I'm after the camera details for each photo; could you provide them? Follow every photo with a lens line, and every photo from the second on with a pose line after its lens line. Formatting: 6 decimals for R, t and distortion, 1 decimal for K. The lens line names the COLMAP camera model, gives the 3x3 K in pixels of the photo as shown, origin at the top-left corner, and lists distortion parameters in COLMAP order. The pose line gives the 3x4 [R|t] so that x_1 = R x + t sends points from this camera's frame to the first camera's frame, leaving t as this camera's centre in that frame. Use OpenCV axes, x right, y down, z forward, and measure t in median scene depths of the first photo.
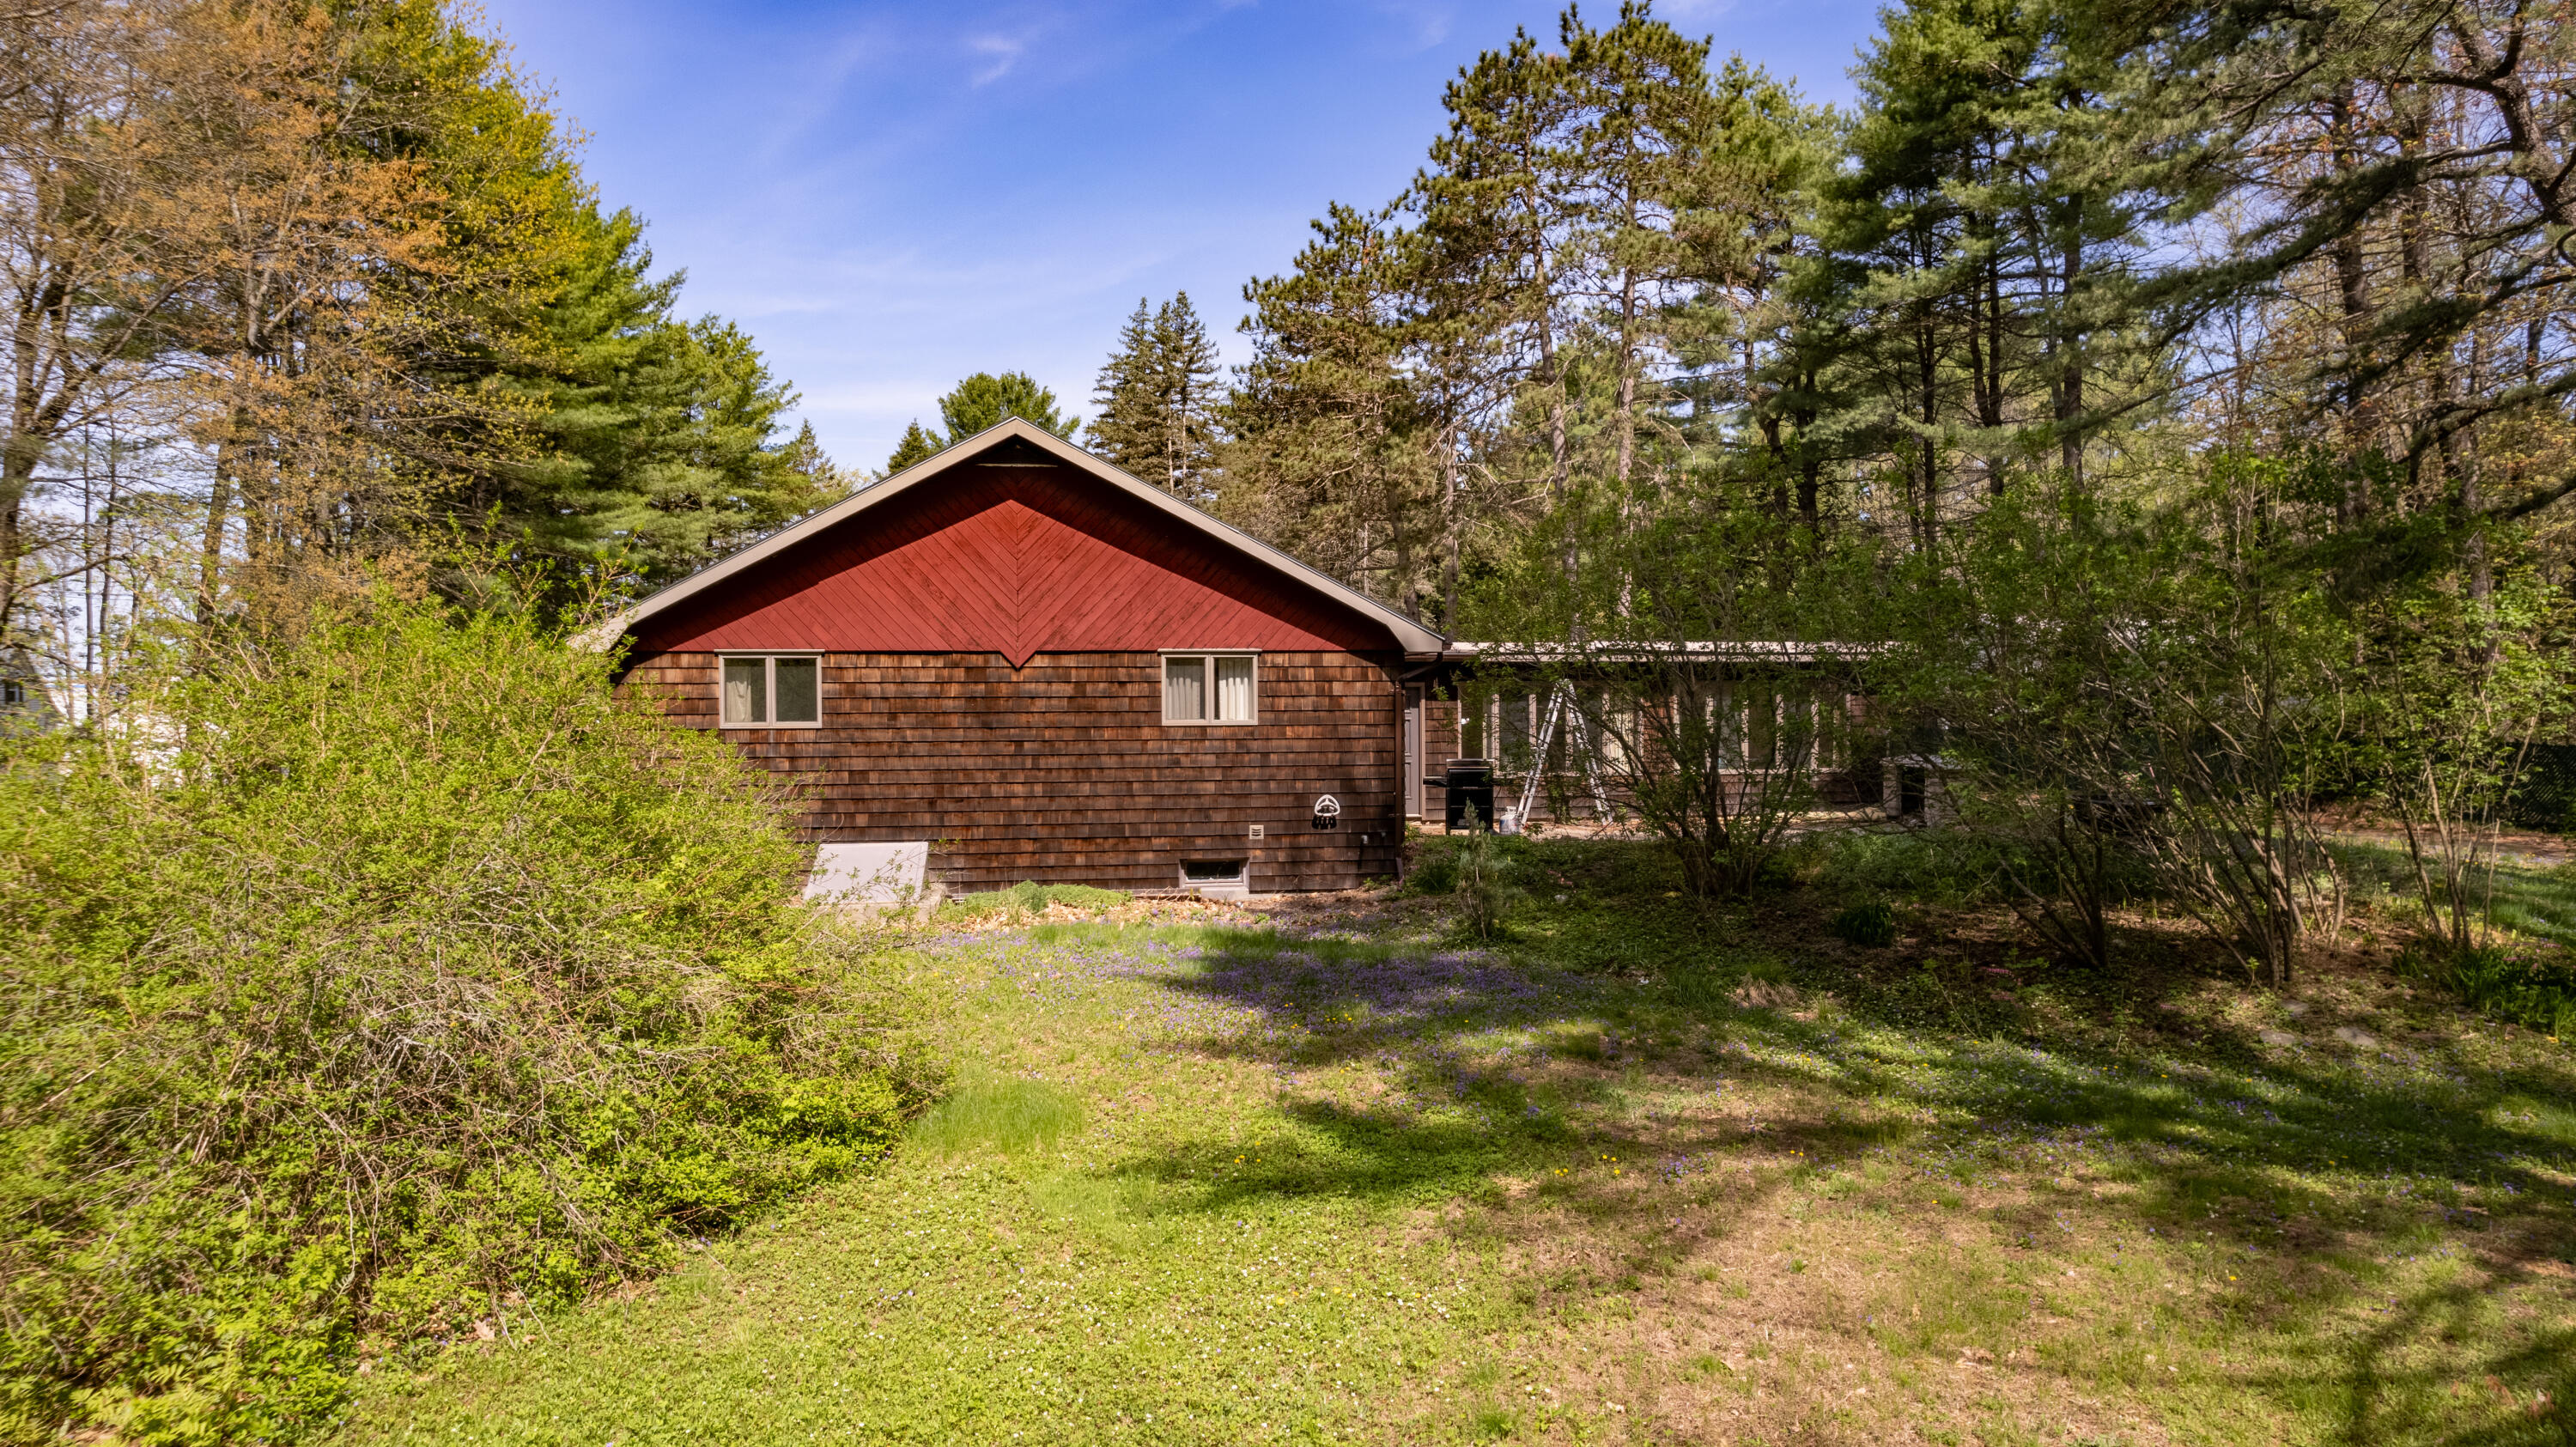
lens RADIAL K [[1665.3, 0, 1287.9], [0, 1665.3, 725.7], [0, 0, 1]] dist [-0.070974, 0.058552]
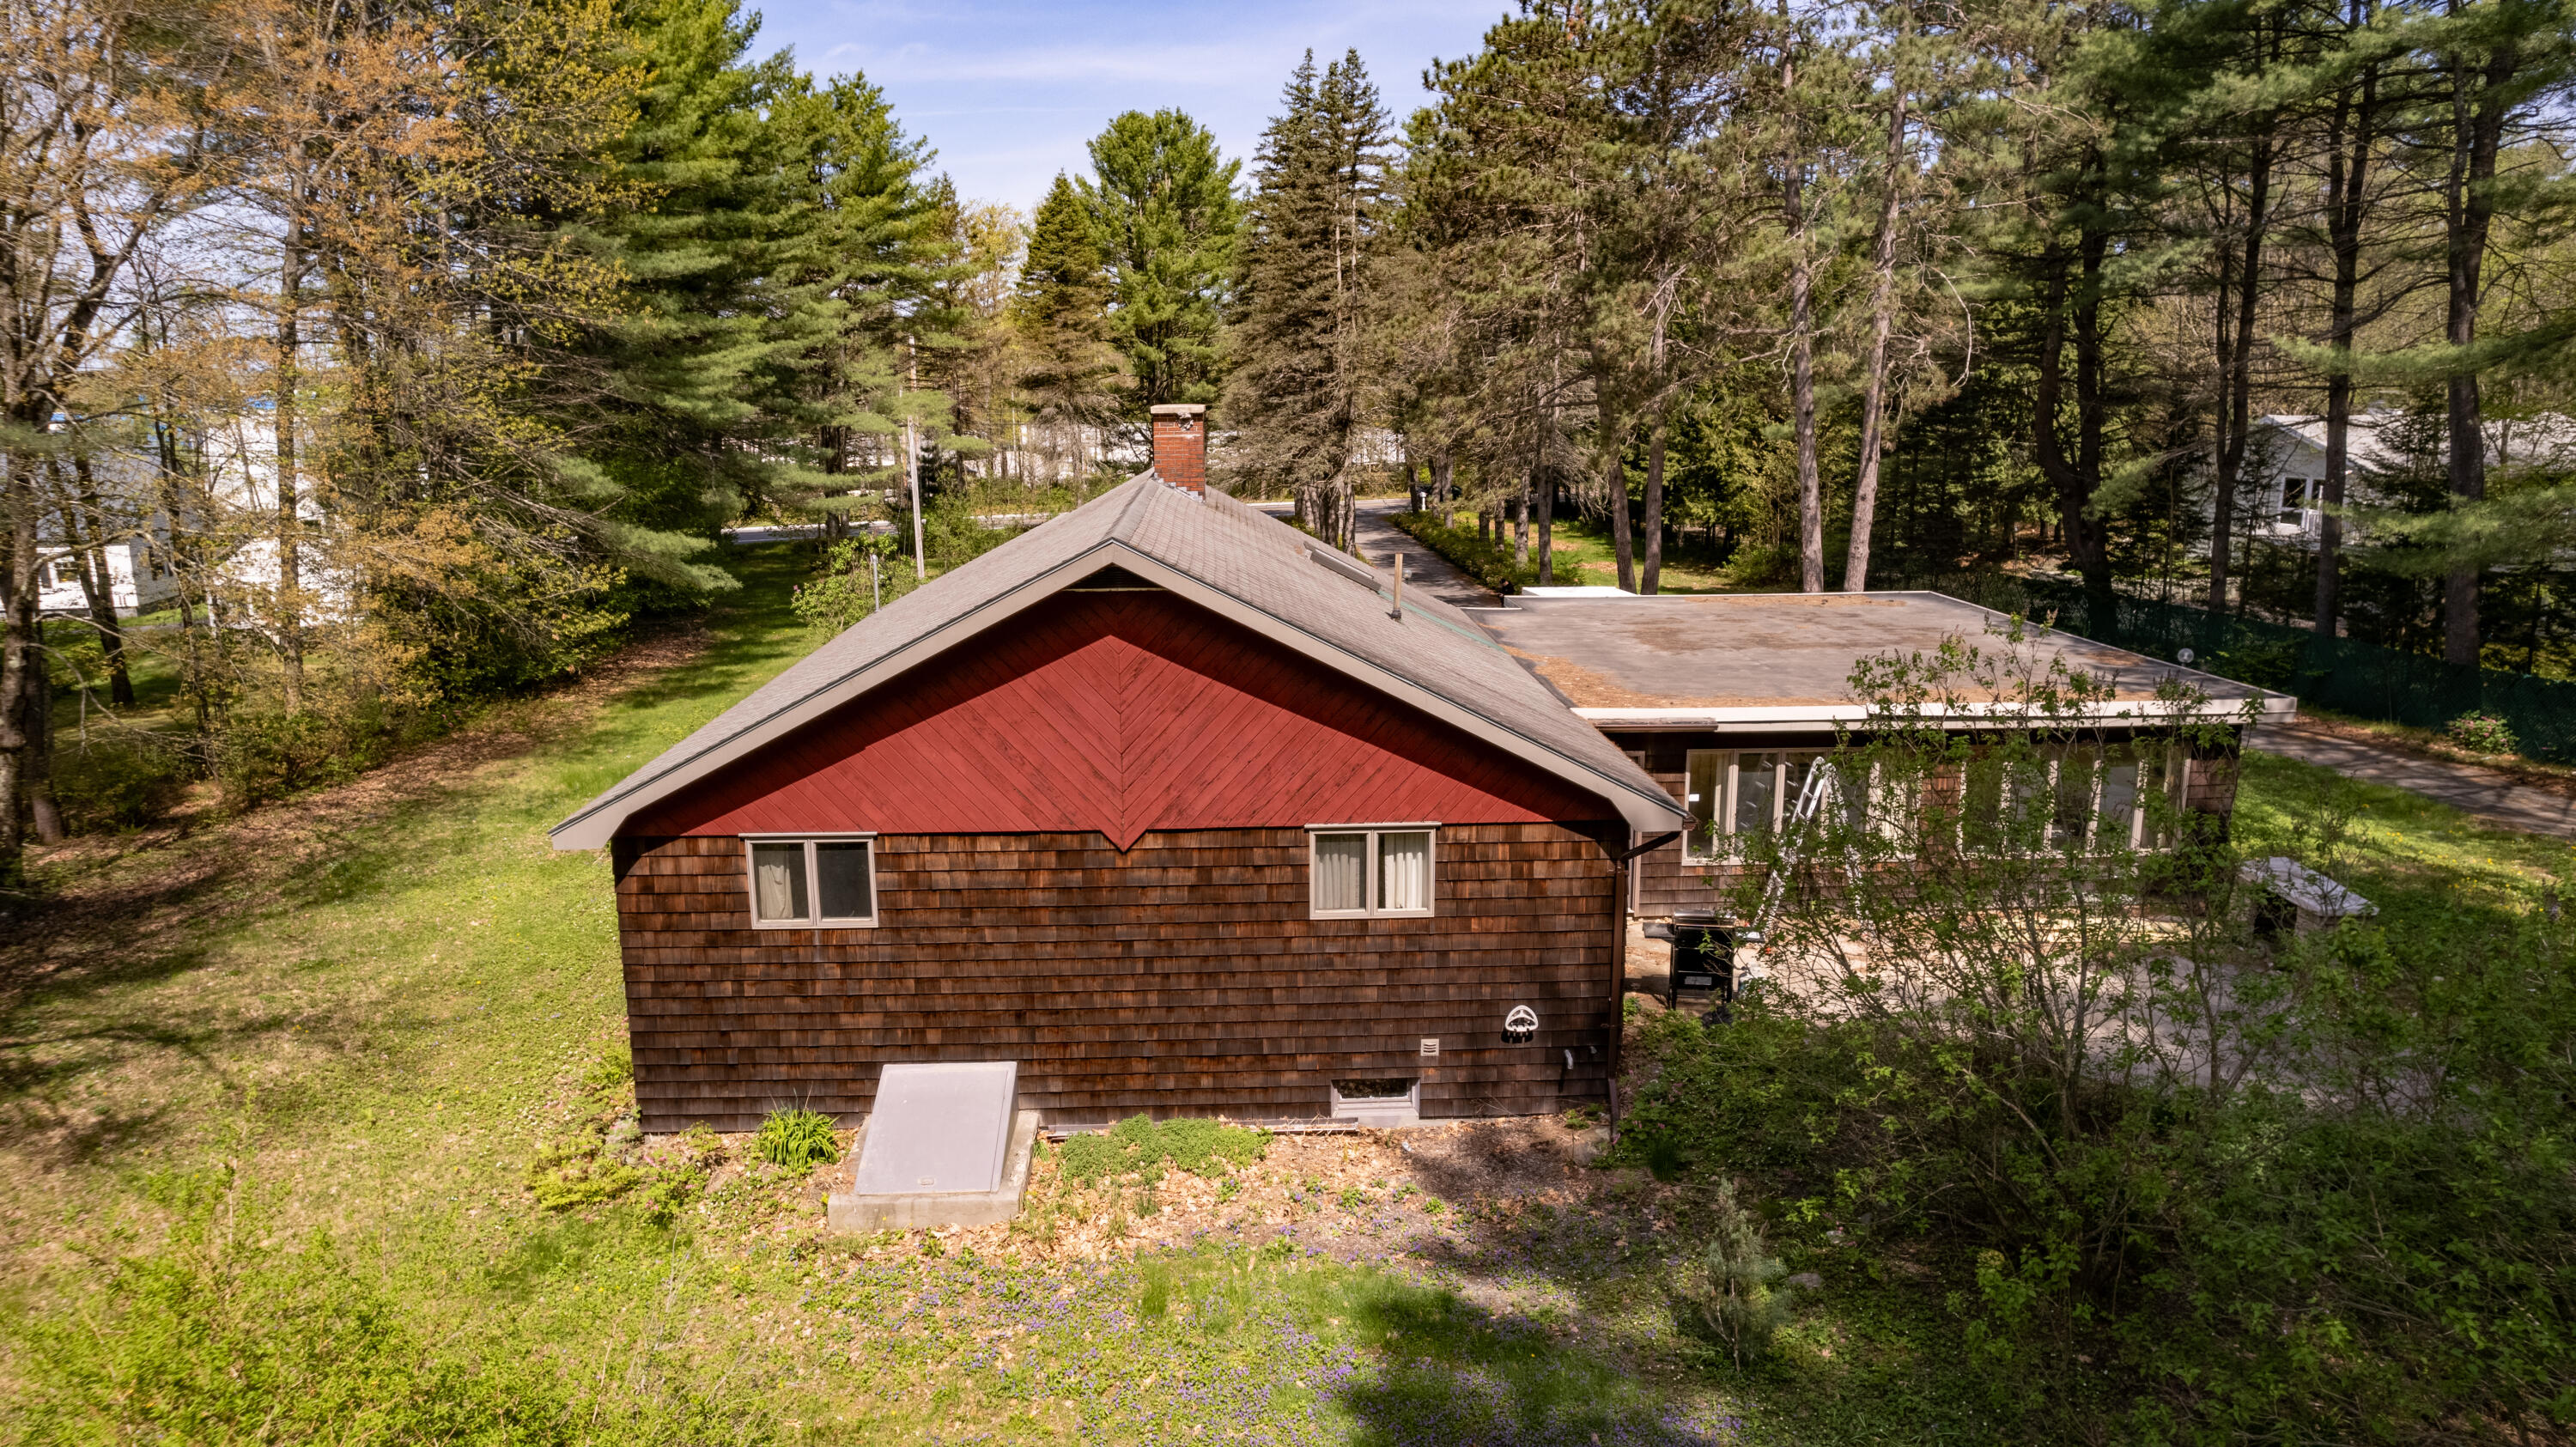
lens RADIAL K [[1665.3, 0, 1283.0], [0, 1665.3, 732.1], [0, 0, 1]] dist [-0.070974, 0.058552]
pose [[0.994407, 0.020068, -0.103687, -0.009662], [0.000159, 0.981494, 0.191492, -0.231892], [0.105611, -0.190438, 0.976002, 0.258558]]
